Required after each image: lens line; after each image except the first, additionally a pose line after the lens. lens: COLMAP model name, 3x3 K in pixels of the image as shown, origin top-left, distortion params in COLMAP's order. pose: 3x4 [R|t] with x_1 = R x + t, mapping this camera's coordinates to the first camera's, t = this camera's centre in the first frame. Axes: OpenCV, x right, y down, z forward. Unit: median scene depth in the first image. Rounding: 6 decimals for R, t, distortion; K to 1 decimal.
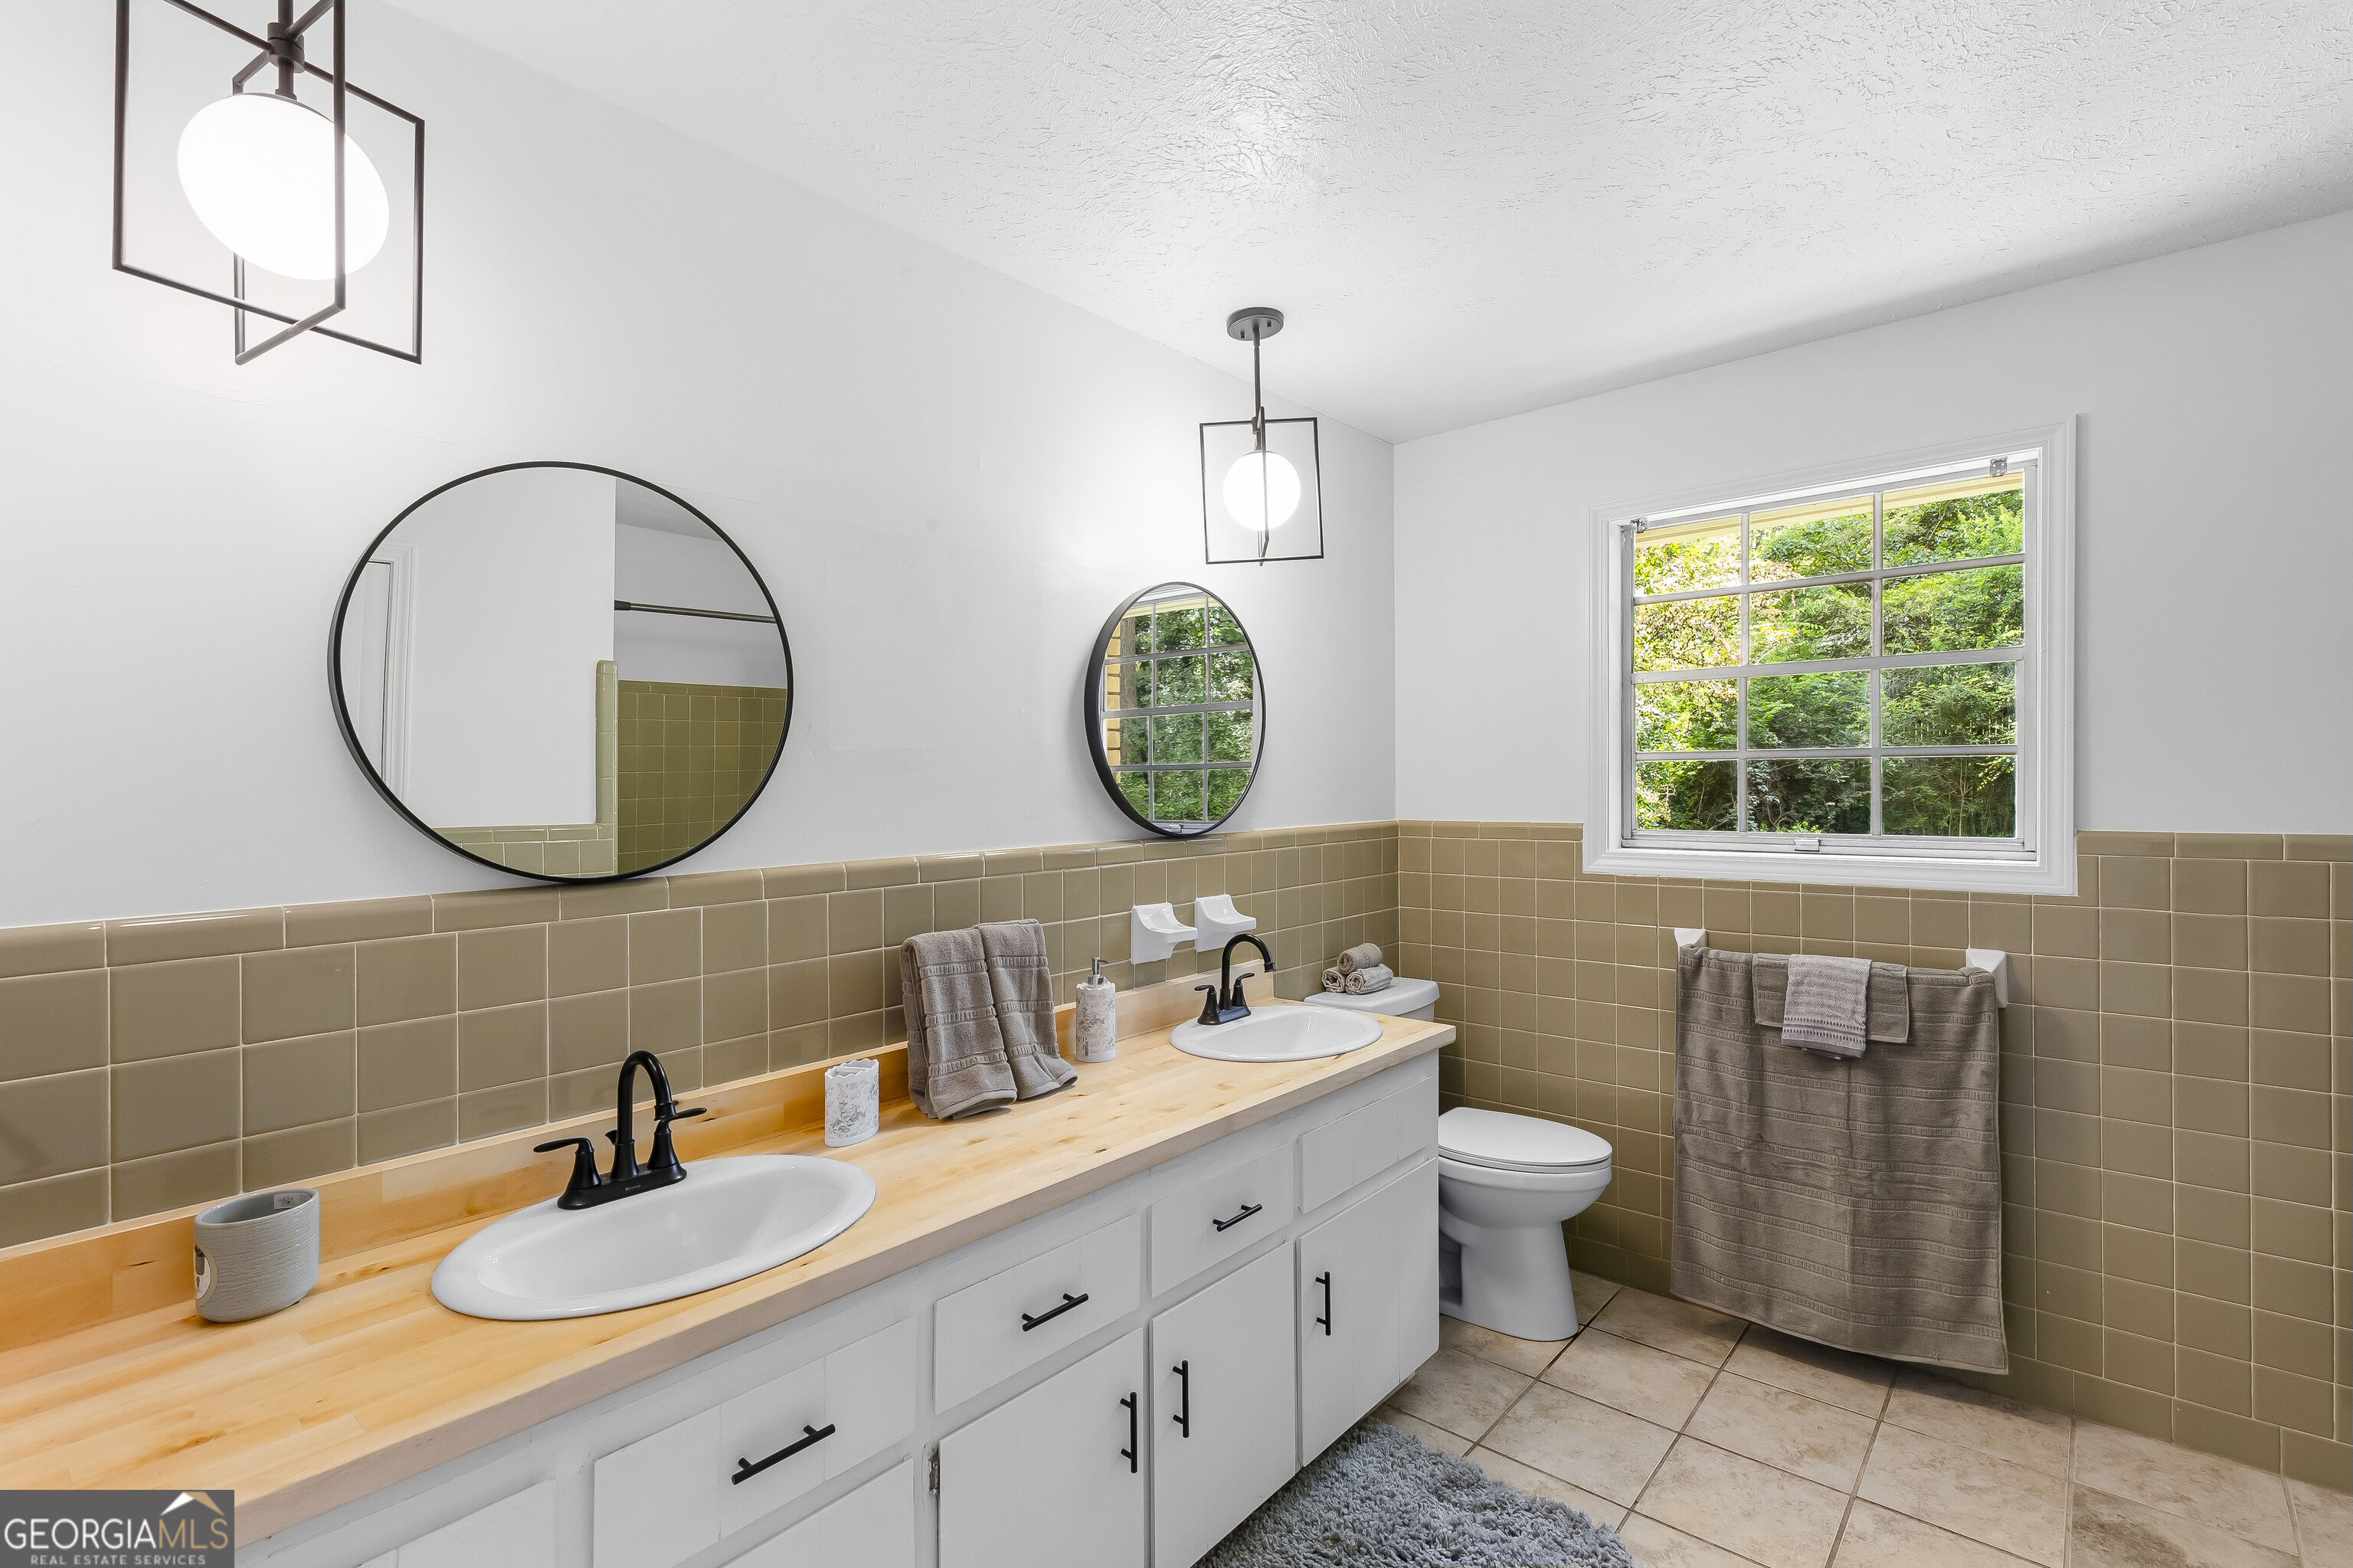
lens RADIAL K [[1110.8, 0, 1172.7], [0, 1110.8, 783.1], [0, 0, 1]] dist [0.008588, -0.000847]
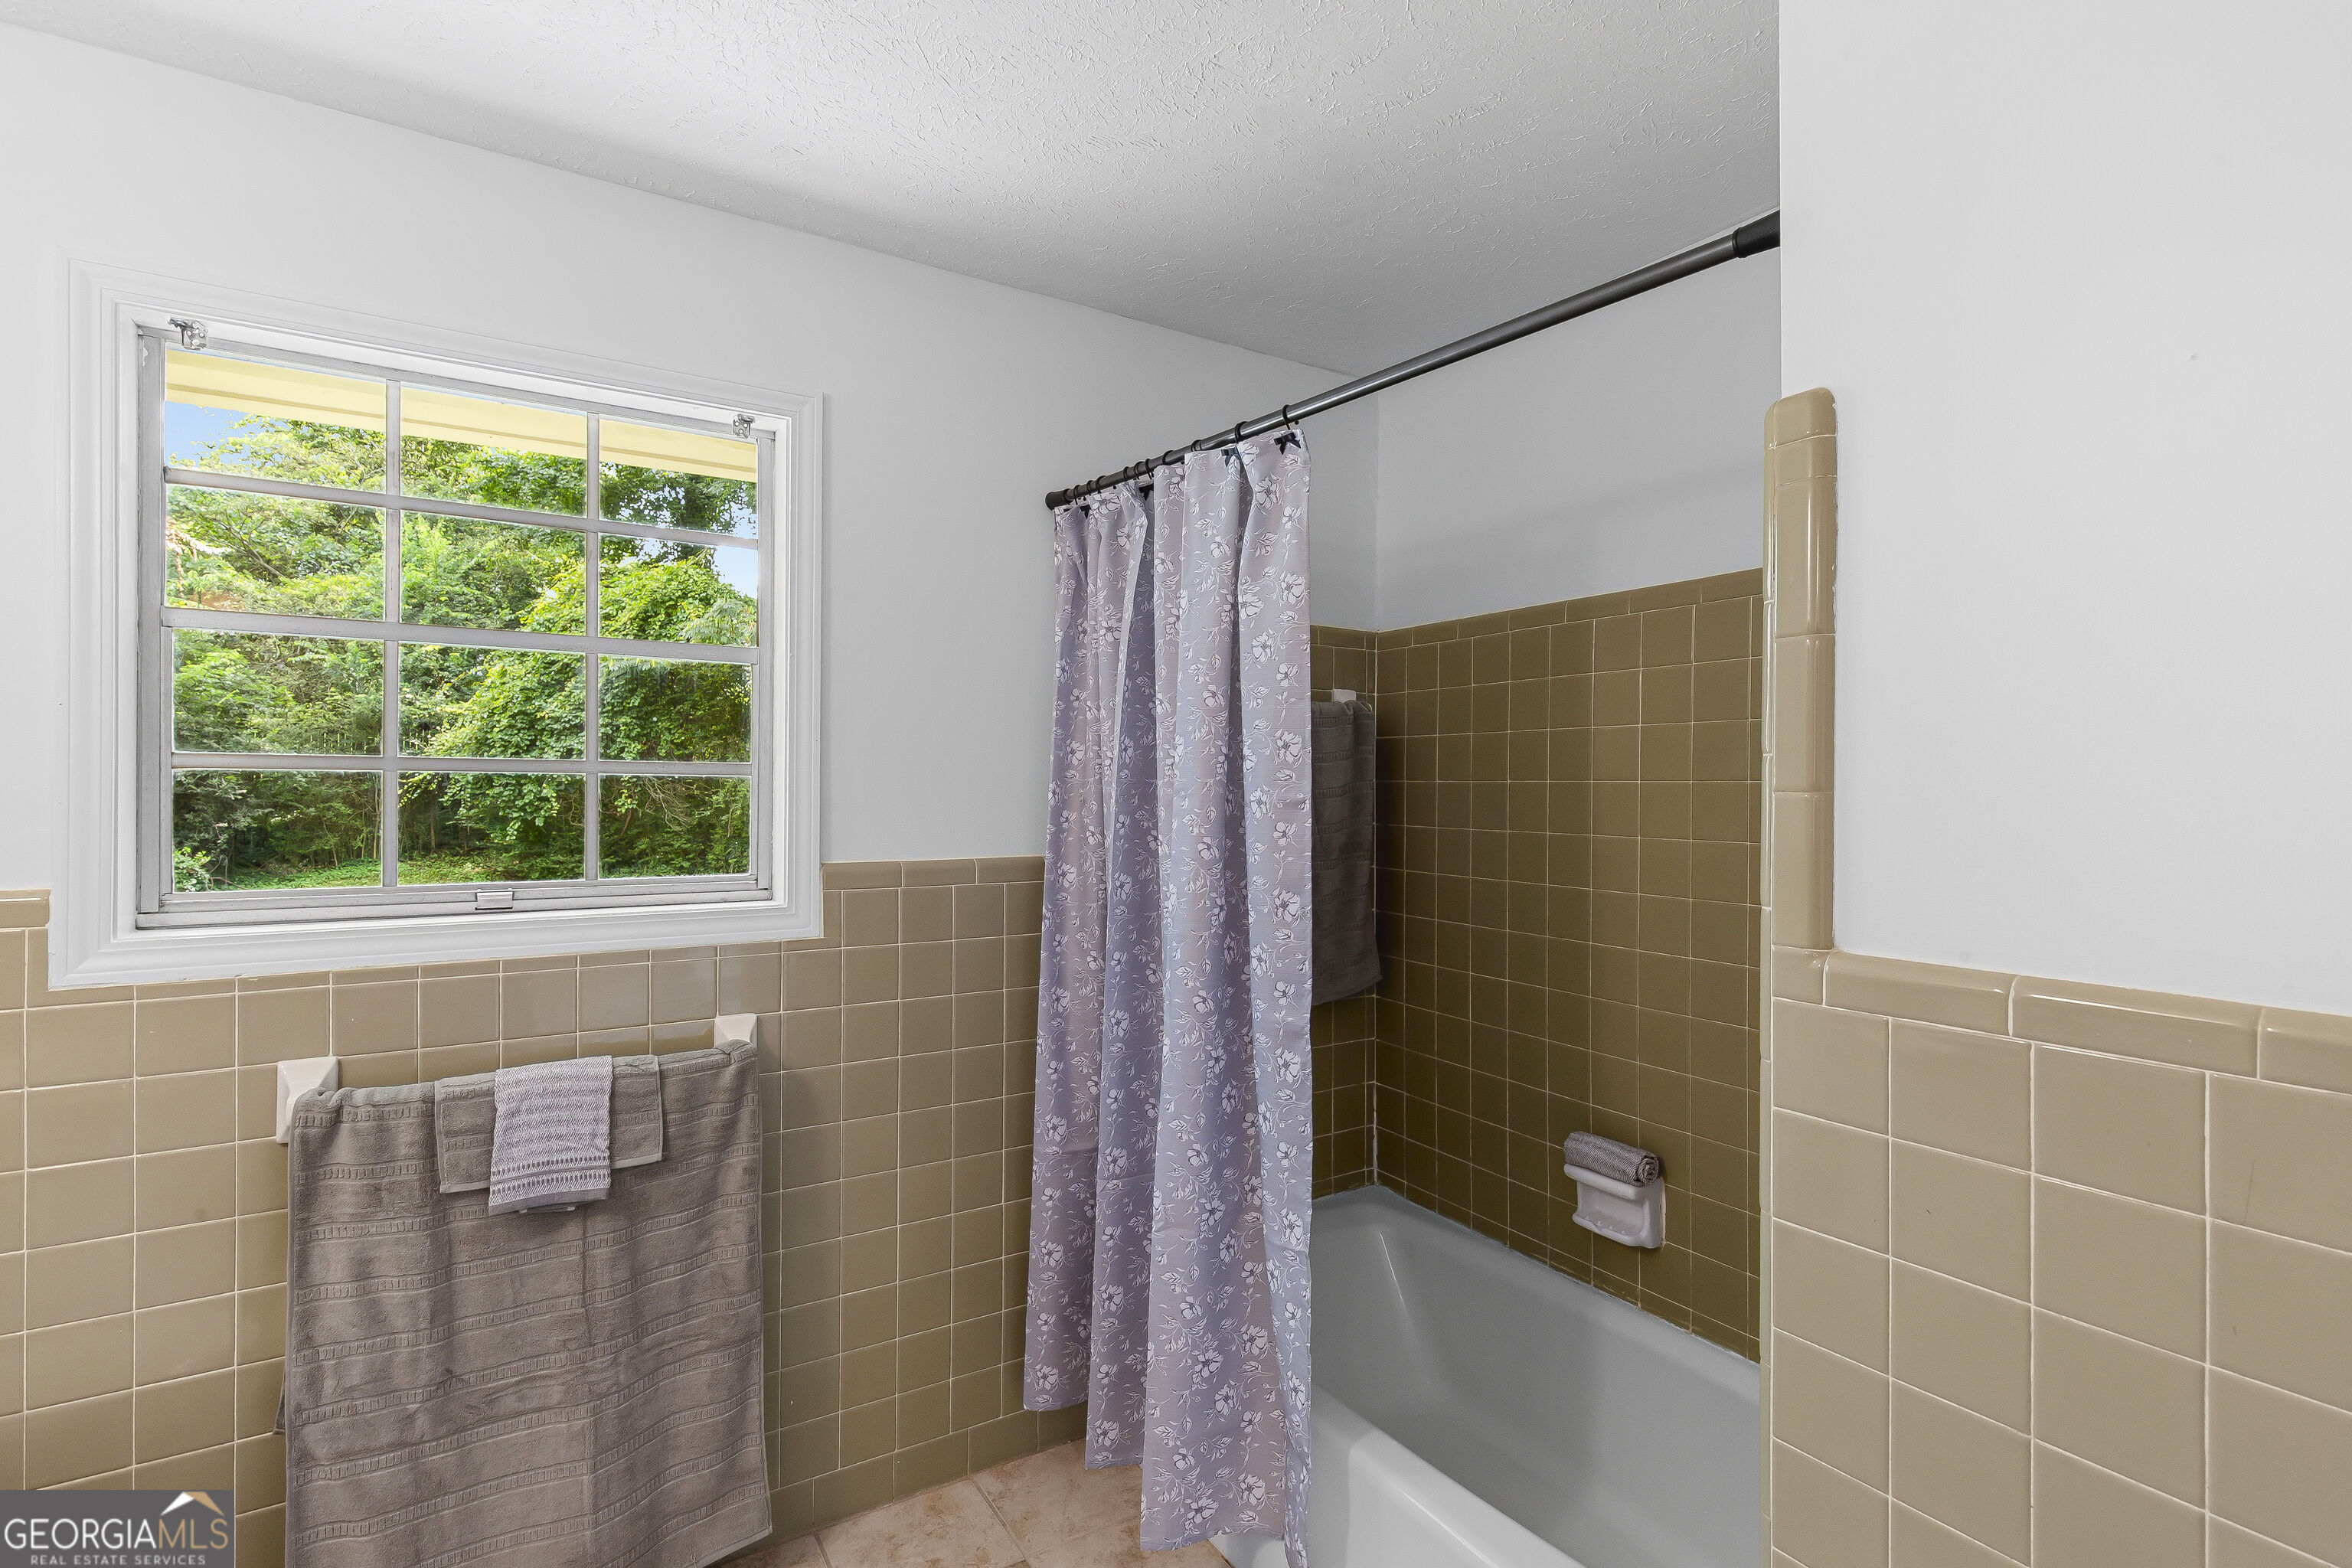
lens RADIAL K [[1110.3, 0, 1167.4], [0, 1110.3, 801.8], [0, 0, 1]] dist [0.008588, -0.000847]
pose [[0.296156, 0.002435, 0.955136, 0.045073], [-0.005315, 0.999985, -0.000902, -0.006432], [-0.955125, -0.004810, 0.296165, 0.430424]]
